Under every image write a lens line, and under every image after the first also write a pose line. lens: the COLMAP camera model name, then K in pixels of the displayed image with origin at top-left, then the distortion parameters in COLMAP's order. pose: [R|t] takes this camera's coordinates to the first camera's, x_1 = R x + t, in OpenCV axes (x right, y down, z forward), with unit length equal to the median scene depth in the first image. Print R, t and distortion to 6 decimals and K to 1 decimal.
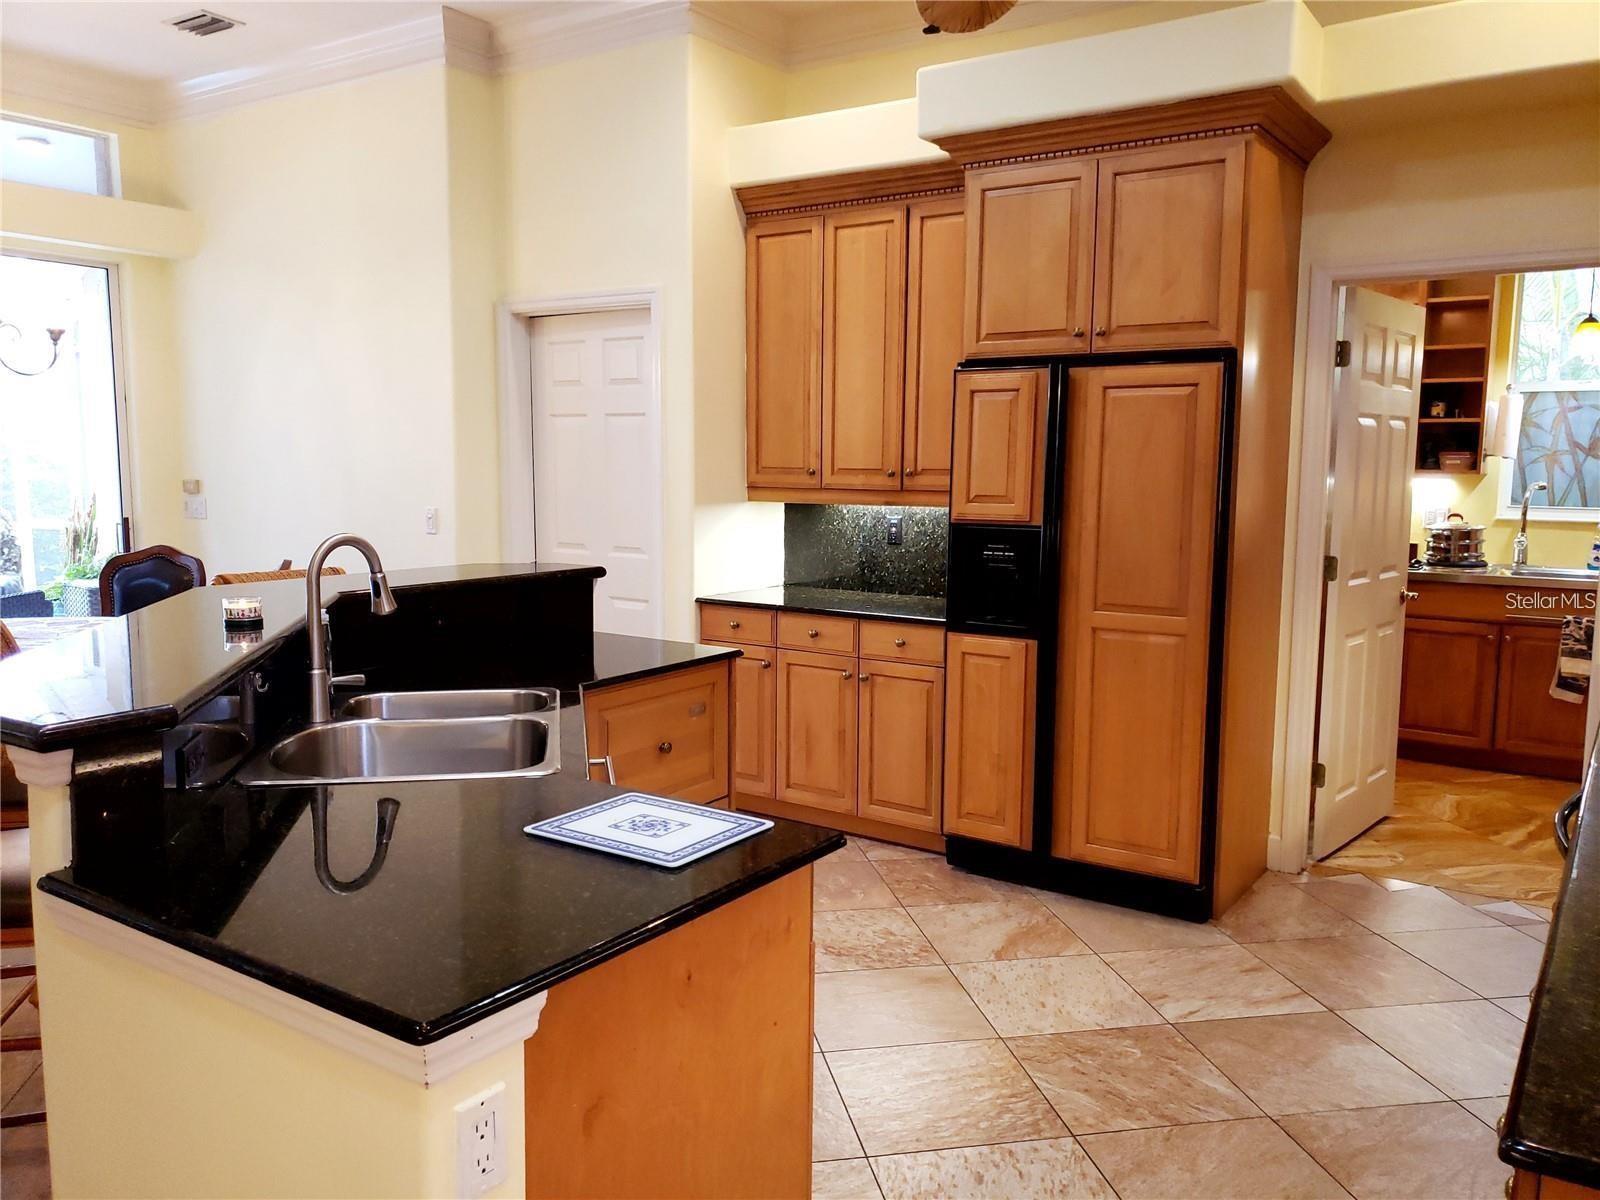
lens RADIAL K [[1227.8, 0, 809.5], [0, 1227.8, 595.8], [0, 0, 1]] dist [0.072256, -0.046438]
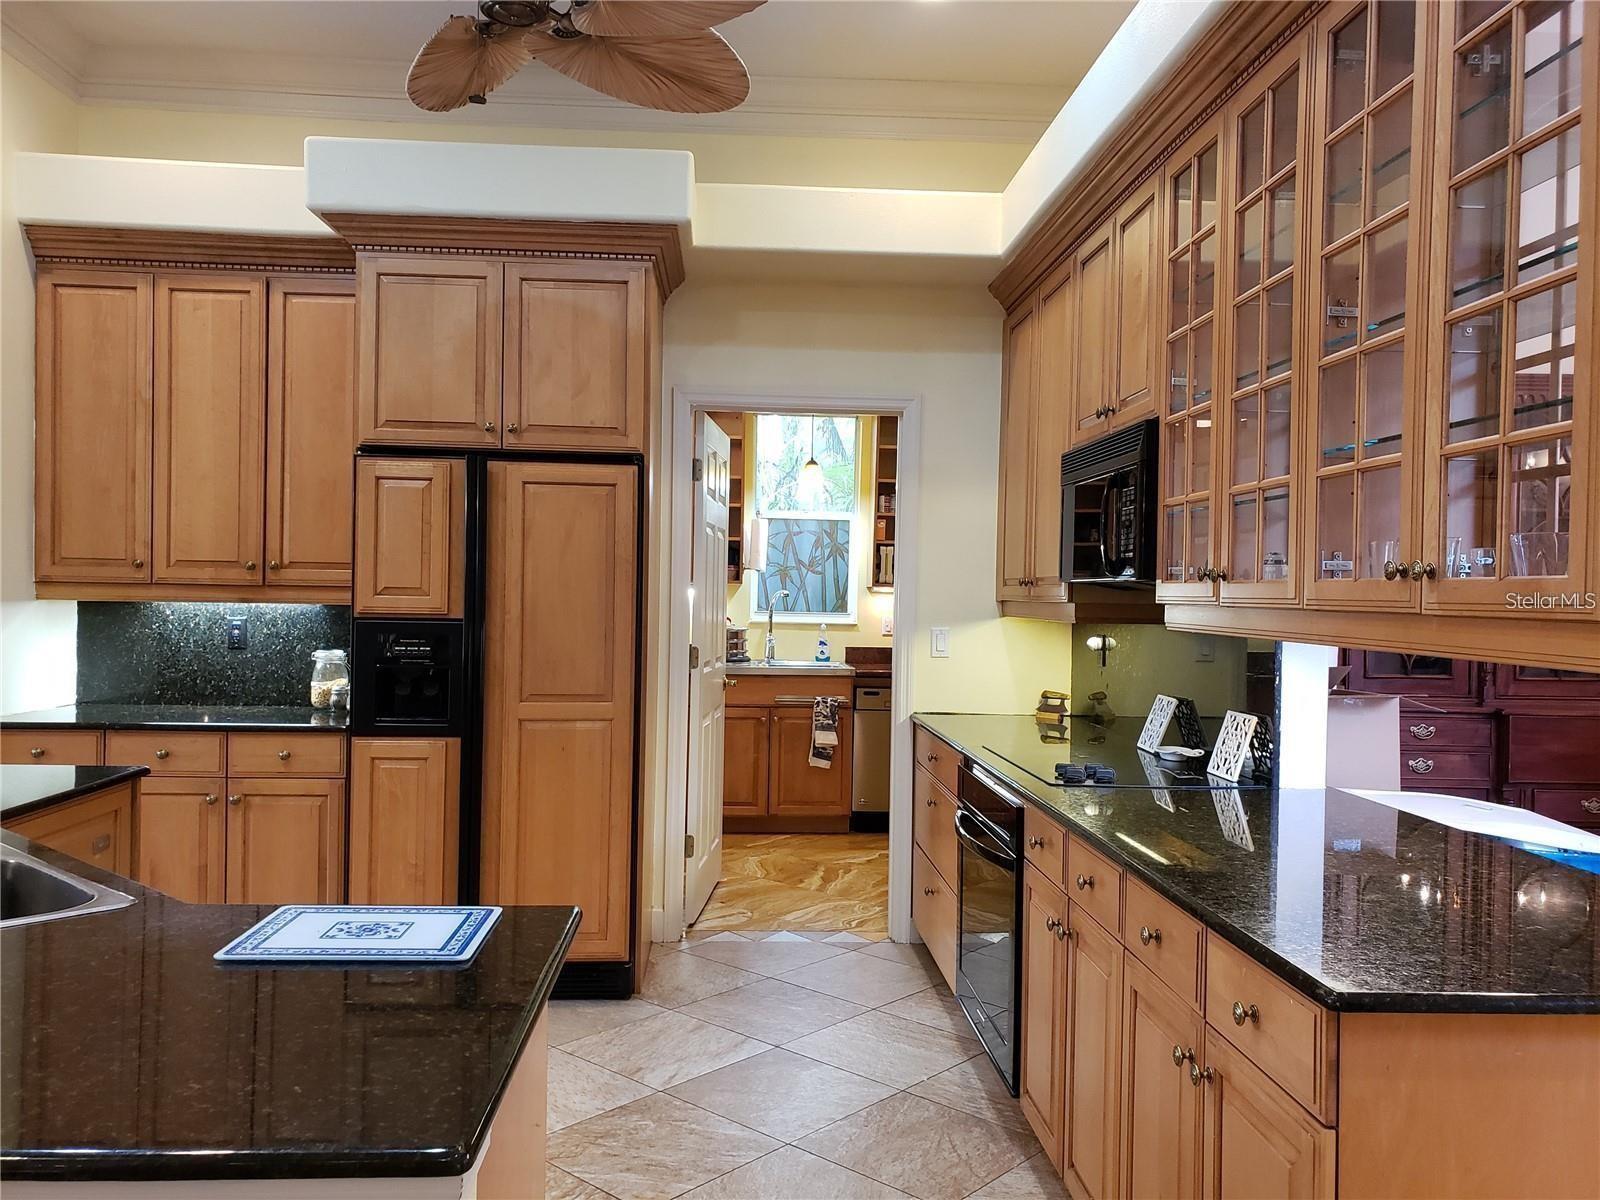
lens RADIAL K [[1233.1, 0, 795.5], [0, 1233.1, 607.8], [0, 0, 1]] dist [0.050126, -0.055651]
pose [[0.800282, -0.001007, 0.599623, -0.177931], [0.056083, 0.995741, -0.073179, 0.020264], [-0.596996, 0.092193, 0.796929, 0.057746]]
